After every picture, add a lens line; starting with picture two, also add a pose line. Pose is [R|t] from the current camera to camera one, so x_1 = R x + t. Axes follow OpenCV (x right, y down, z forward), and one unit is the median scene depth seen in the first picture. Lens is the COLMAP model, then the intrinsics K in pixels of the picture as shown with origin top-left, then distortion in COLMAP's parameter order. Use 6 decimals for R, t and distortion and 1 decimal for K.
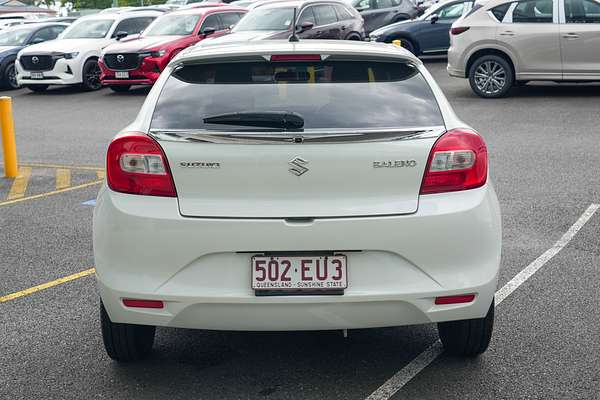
lens RADIAL K [[662.2, 0, 302.9], [0, 662.2, 215.8], [0, 0, 1]] dist [0.024342, 0.000000]
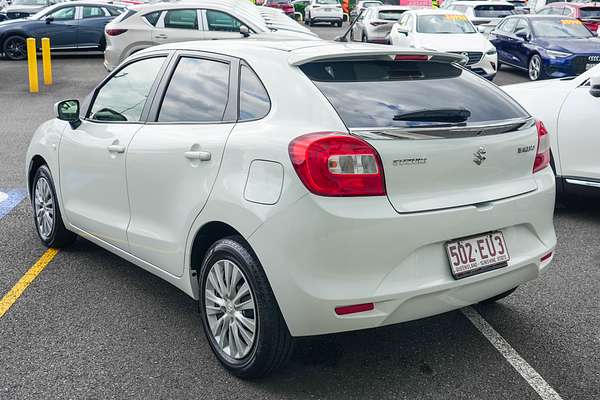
lens RADIAL K [[570.0, 0, 298.5], [0, 570.0, 181.3], [0, 0, 1]] dist [-0.006346, 0.000000]
pose [[0.857497, -0.085096, 0.507403, -0.730675], [0.093902, 0.995547, 0.008271, -0.068221], [-0.505847, 0.040554, 0.861669, 0.326885]]
